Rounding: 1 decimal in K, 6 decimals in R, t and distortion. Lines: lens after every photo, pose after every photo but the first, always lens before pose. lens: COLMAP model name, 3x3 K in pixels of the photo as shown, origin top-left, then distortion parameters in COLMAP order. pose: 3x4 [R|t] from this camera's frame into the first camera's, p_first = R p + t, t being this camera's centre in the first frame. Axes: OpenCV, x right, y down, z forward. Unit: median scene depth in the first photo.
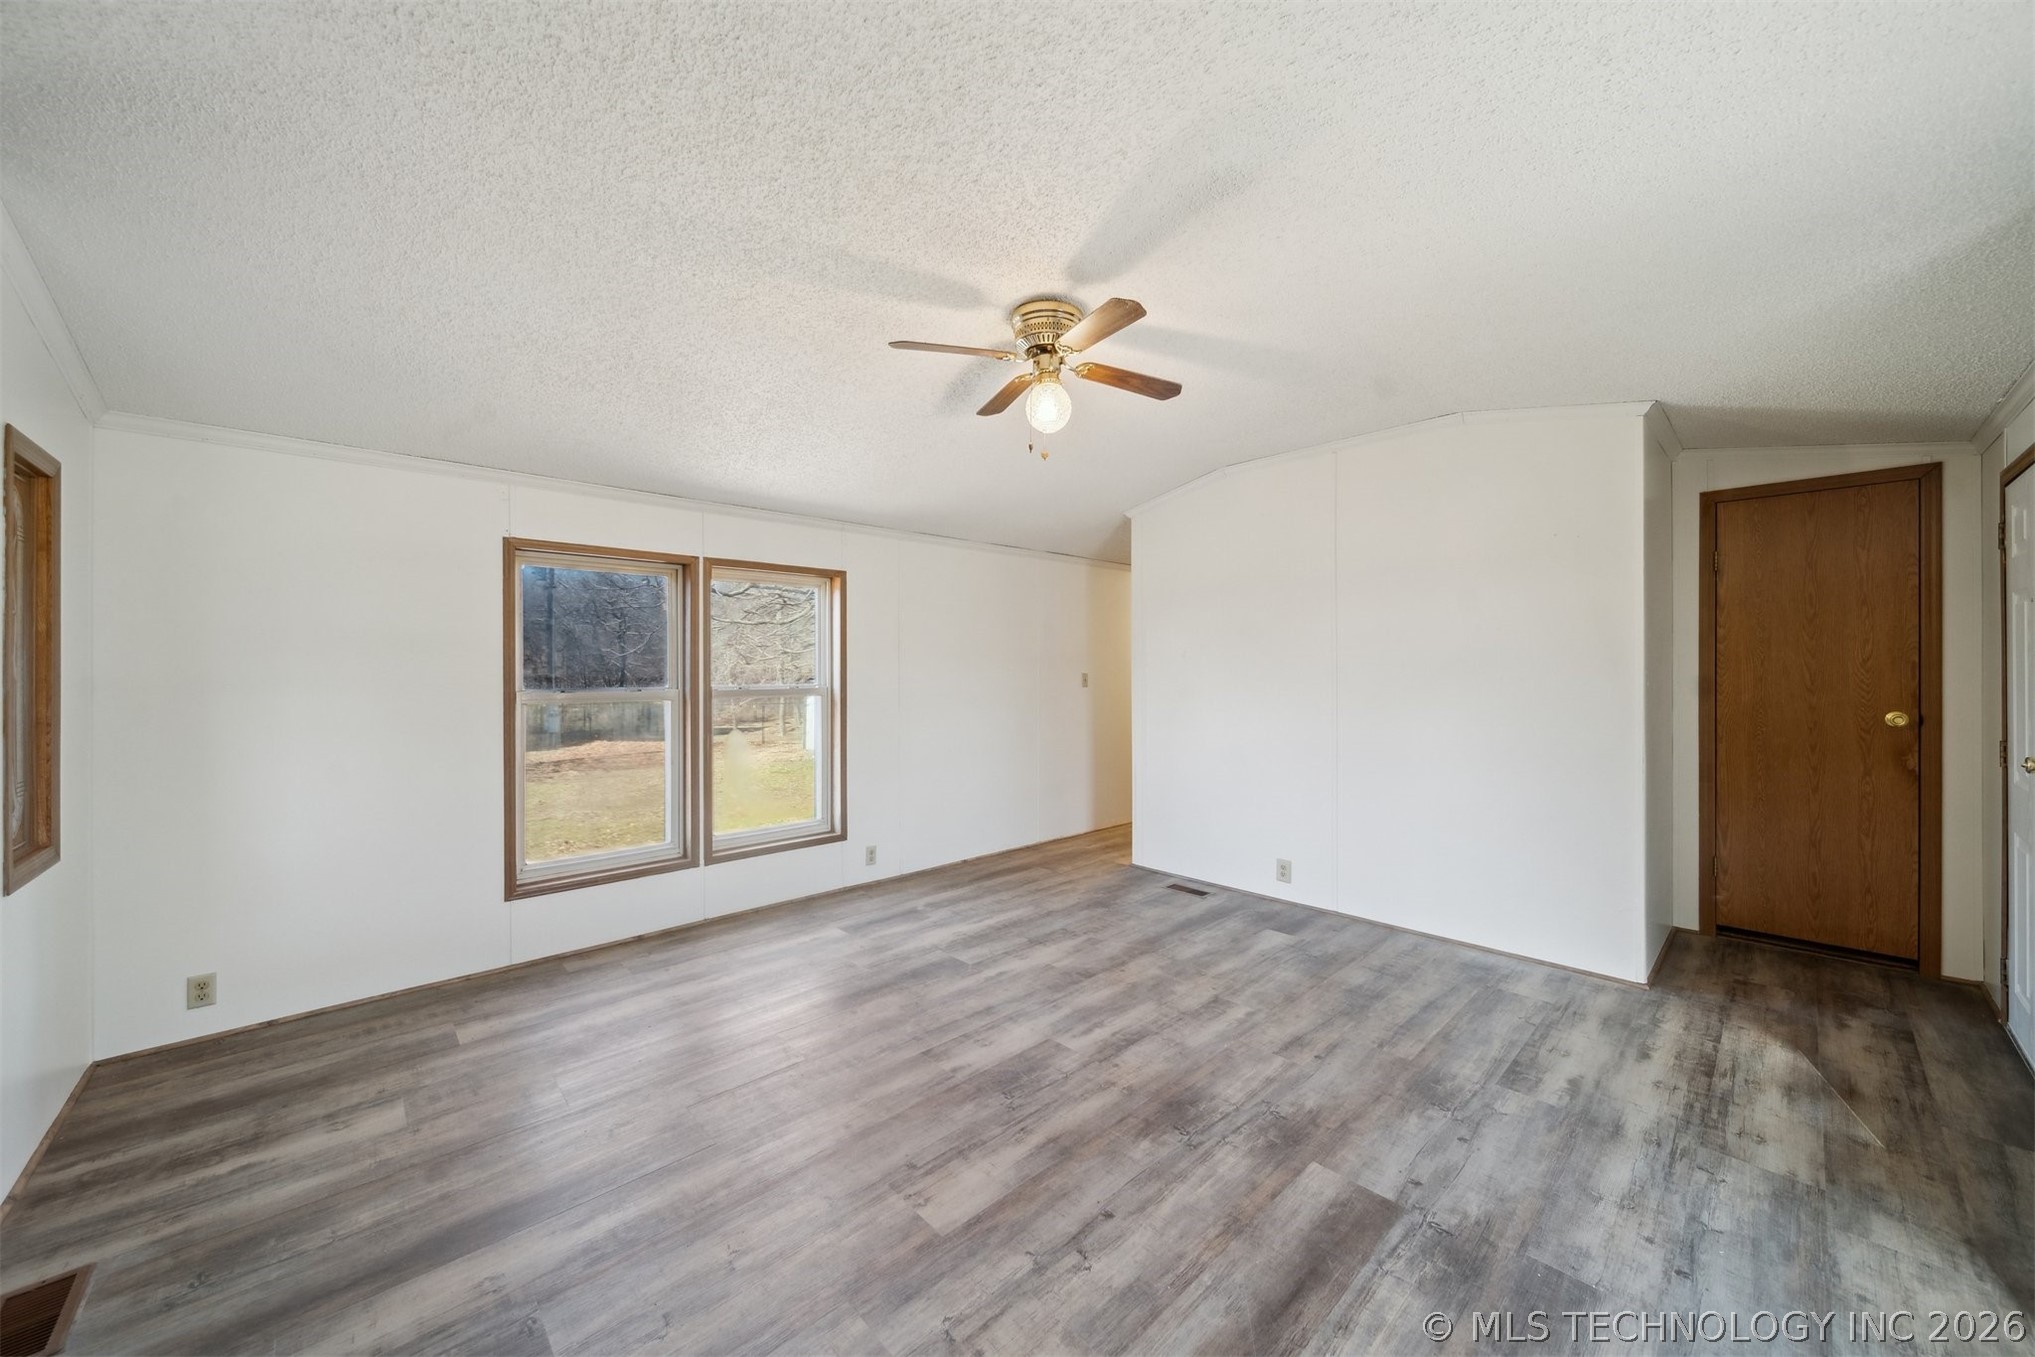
lens RADIAL K [[731.0, 0, 1010.5], [0, 731.0, 662.4], [0, 0, 1]] dist [0.002350, -0.003253]
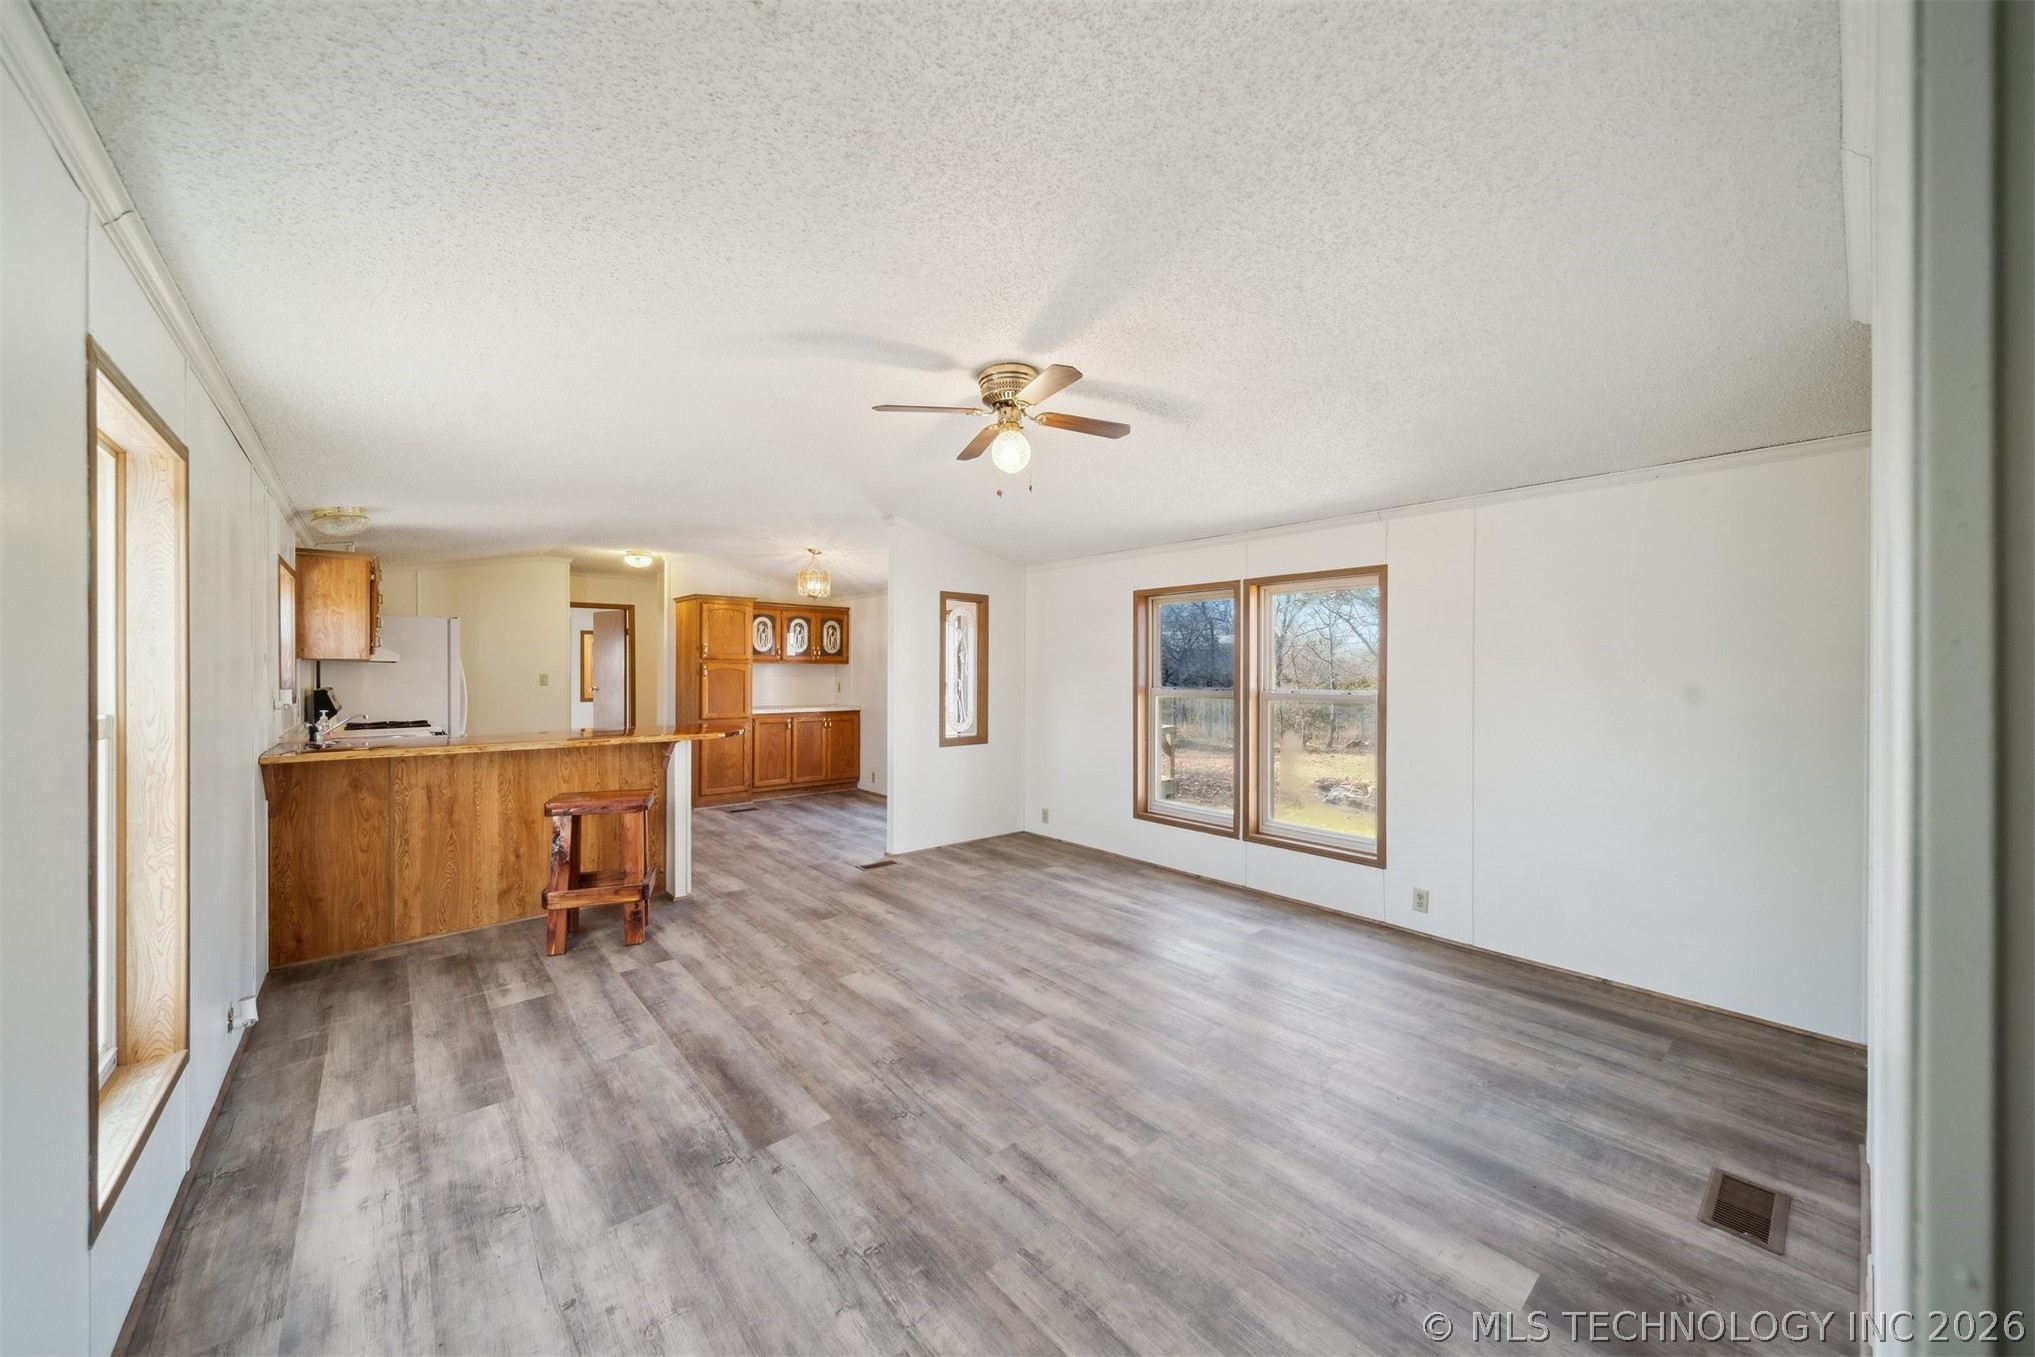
lens RADIAL K [[721.6, 0, 1007.8], [0, 721.6, 676.4], [0, 0, 1]] dist [0.001504, 0.000009]
pose [[-0.040068, 0.013030, -0.999112, 1.145961], [0.005048, 0.999905, 0.012838, -0.005369], [0.999184, -0.004529, -0.040130, 1.006499]]
